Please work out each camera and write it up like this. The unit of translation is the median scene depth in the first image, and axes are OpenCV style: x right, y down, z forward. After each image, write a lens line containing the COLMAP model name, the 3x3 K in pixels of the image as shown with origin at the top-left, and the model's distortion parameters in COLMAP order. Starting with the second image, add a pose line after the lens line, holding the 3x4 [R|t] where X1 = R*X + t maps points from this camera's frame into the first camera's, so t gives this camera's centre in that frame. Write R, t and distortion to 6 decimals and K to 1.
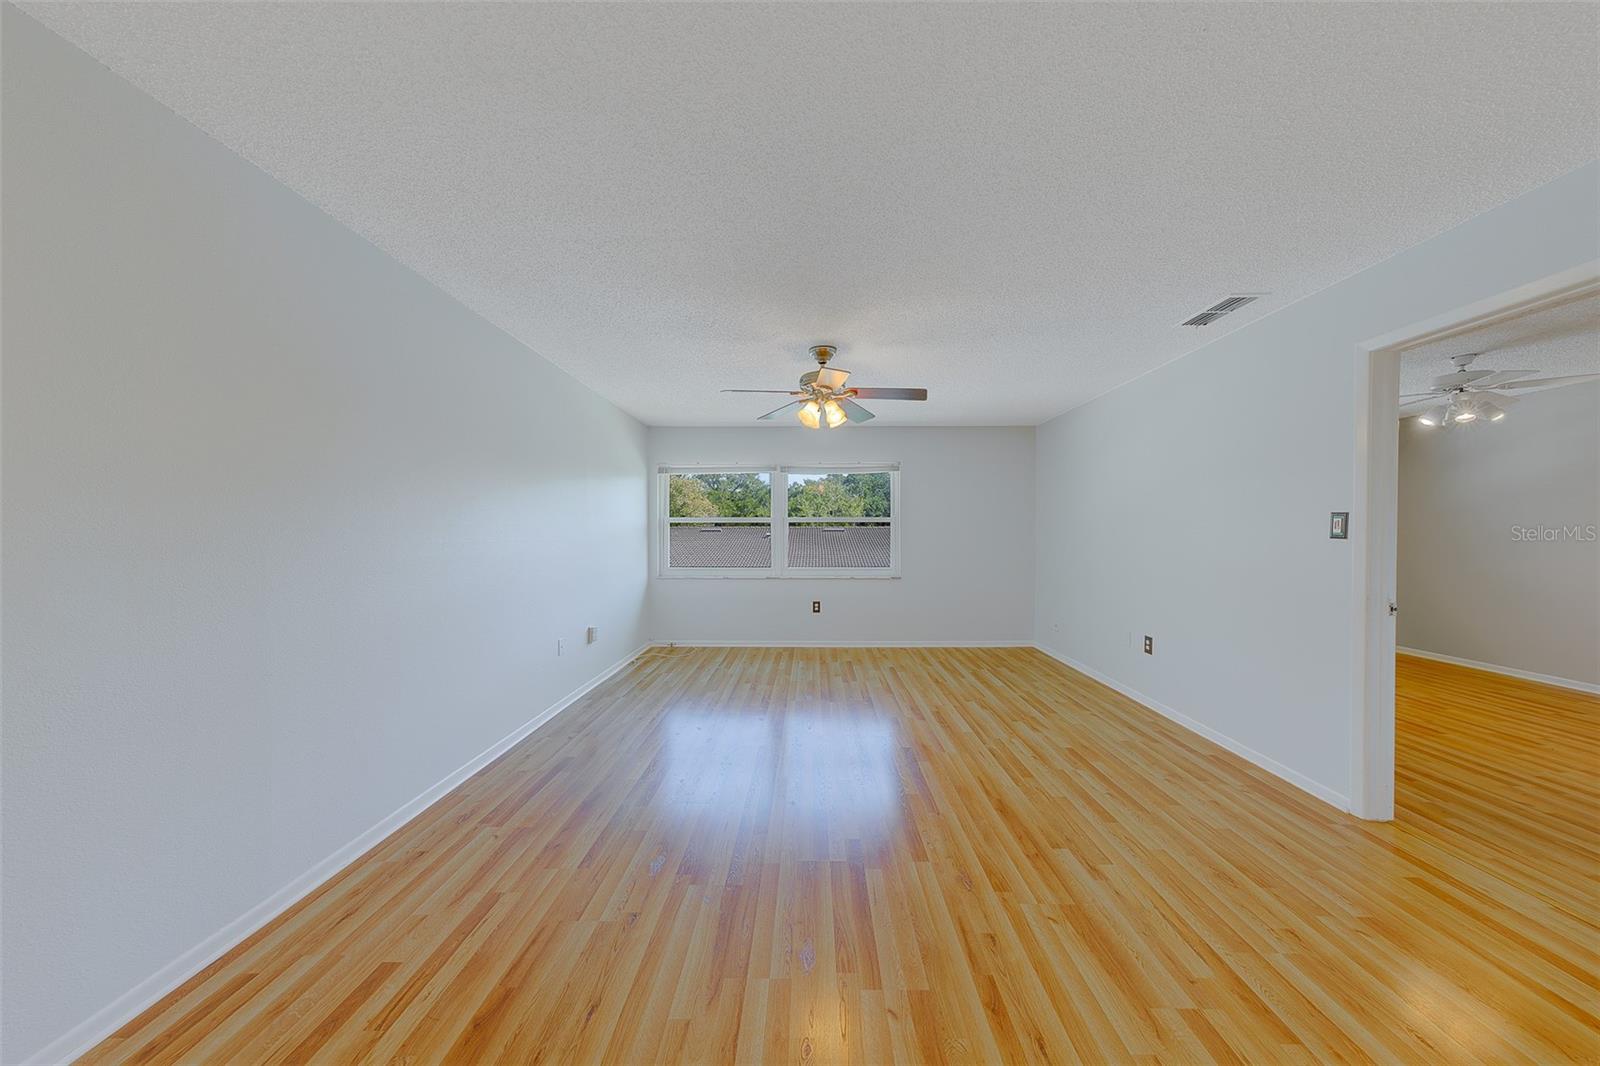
lens RADIAL K [[524.6, 0, 819.6], [0, 524.6, 534.4], [0, 0, 1]] dist [0.002603, 0.000421]
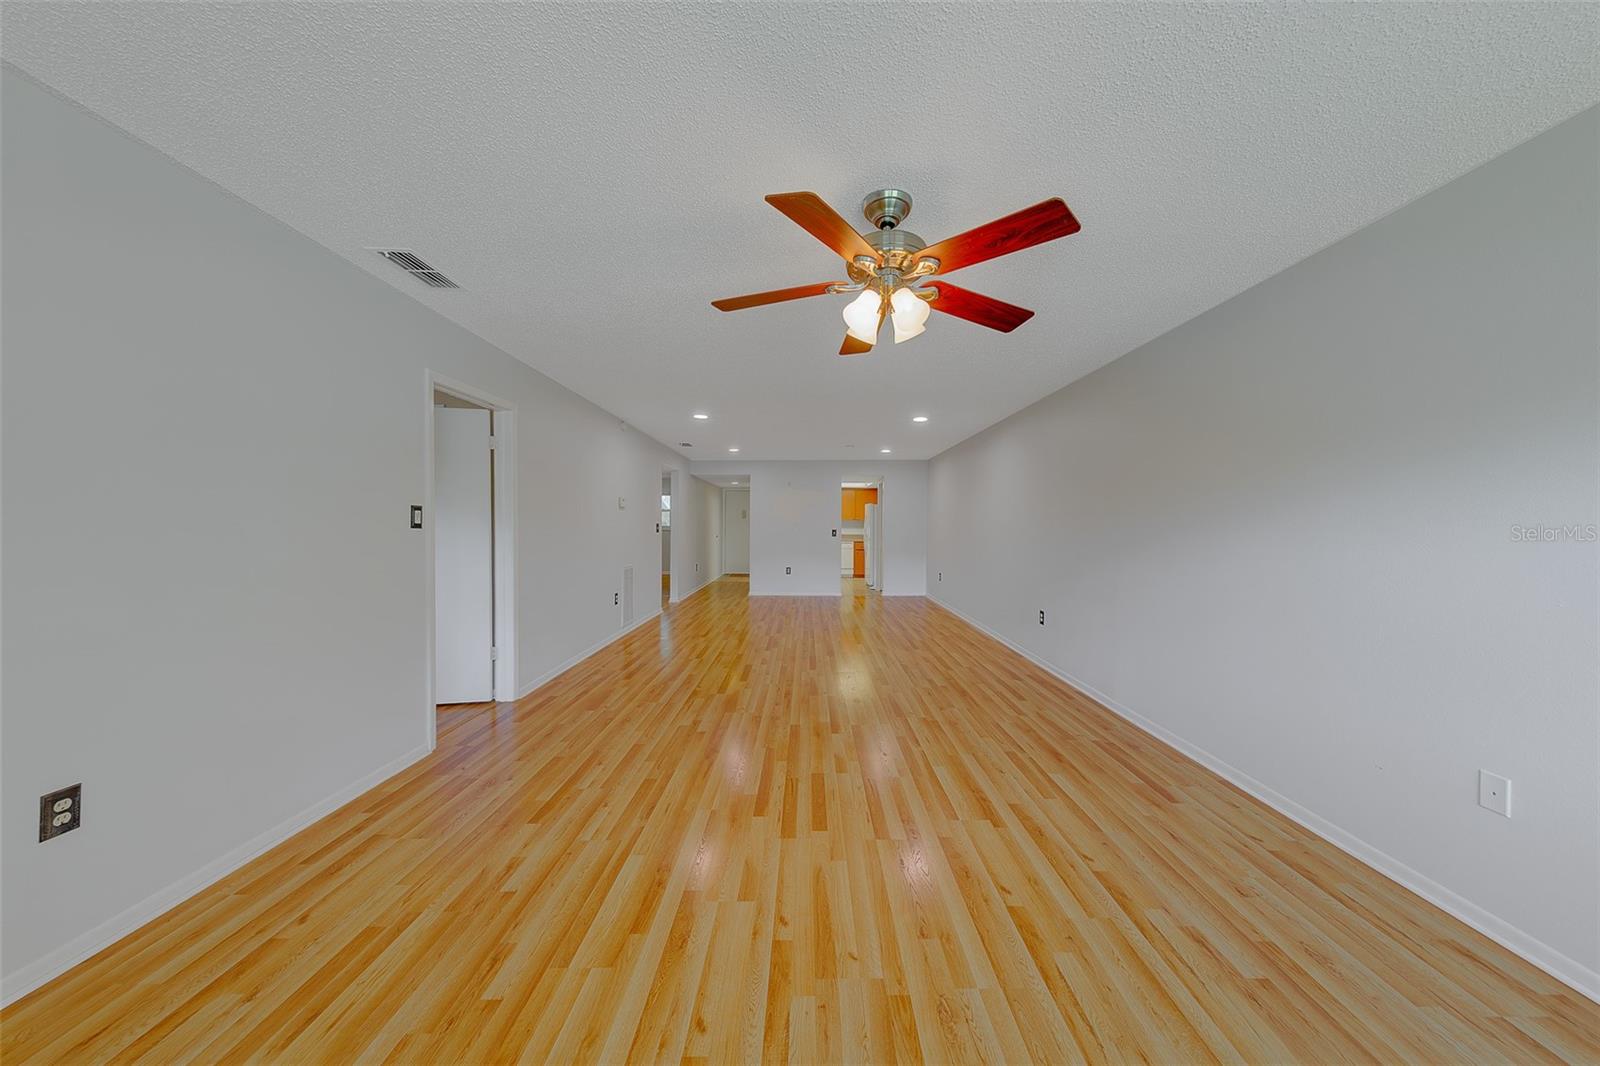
lens RADIAL K [[524.6, 0, 796.8], [0, 524.6, 524.4], [0, 0, 1]] dist [0.002603, 0.000421]
pose [[-0.999528, -0.006489, 0.030024, 0.097867], [-0.006468, 0.999979, 0.000782, -0.007992], [-0.030028, 0.000587, -0.999549, 1.840400]]
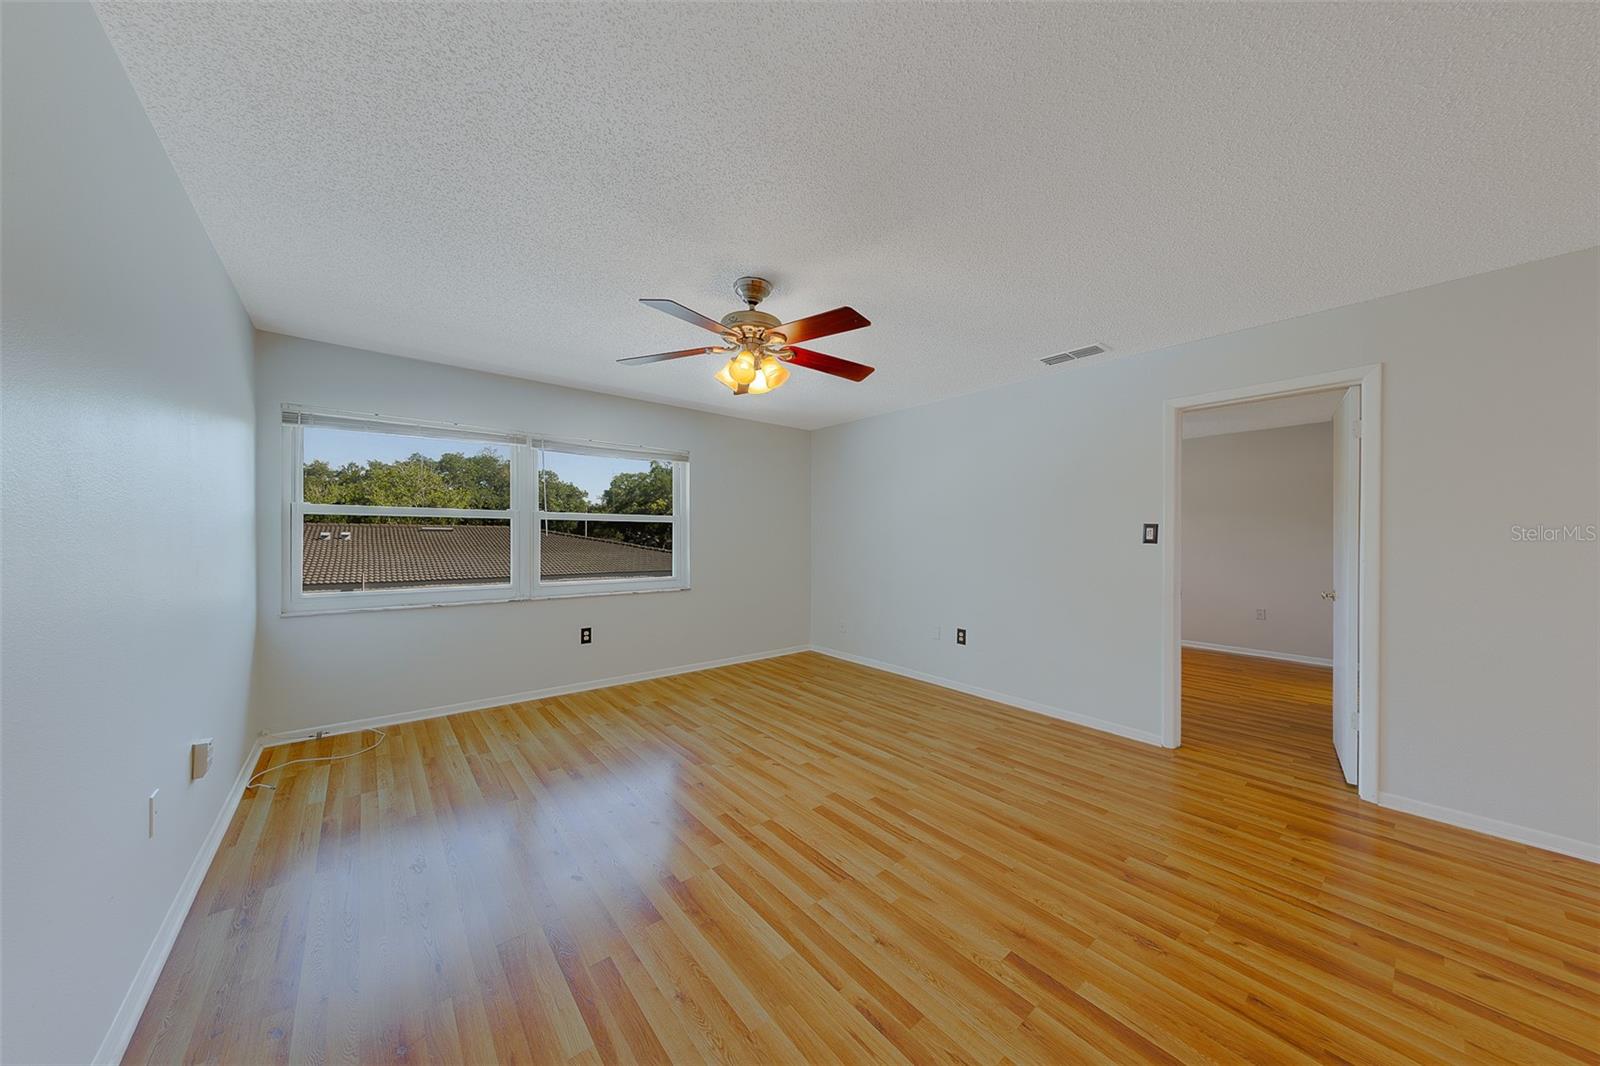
lens RADIAL K [[524.6, 0, 815.3], [0, 524.6, 534.5], [0, 0, 1]] dist [0.002603, 0.000421]
pose [[0.765264, 0.007043, 0.643678, -0.460079], [-0.005934, 0.999975, -0.003887, -0.003875], [-0.643689, -0.000845, 0.765286, 0.452688]]
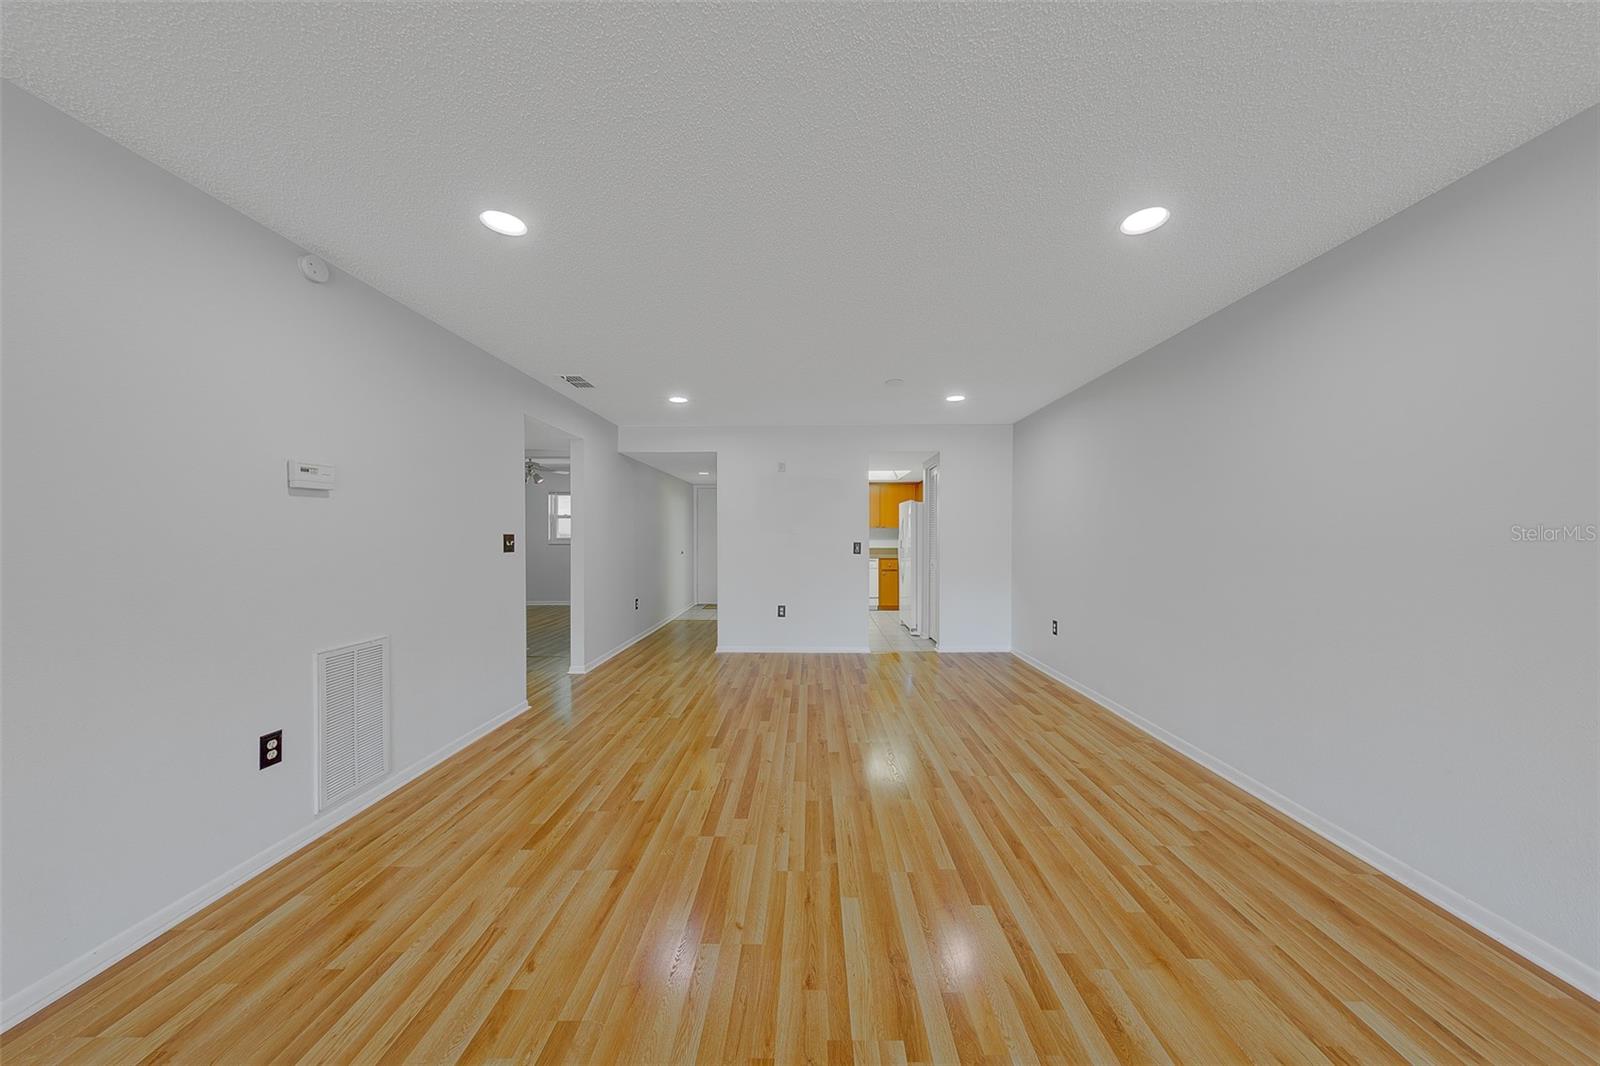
lens RADIAL K [[524.6, 0, 799.8], [0, 524.6, 536.6], [0, 0, 1]] dist [0.002603, 0.000421]
pose [[-0.999489, 0.003539, 0.031753, 0.098350], [0.003746, 0.999972, 0.006435, -0.007984], [-0.031730, 0.006551, -0.999475, 1.802683]]
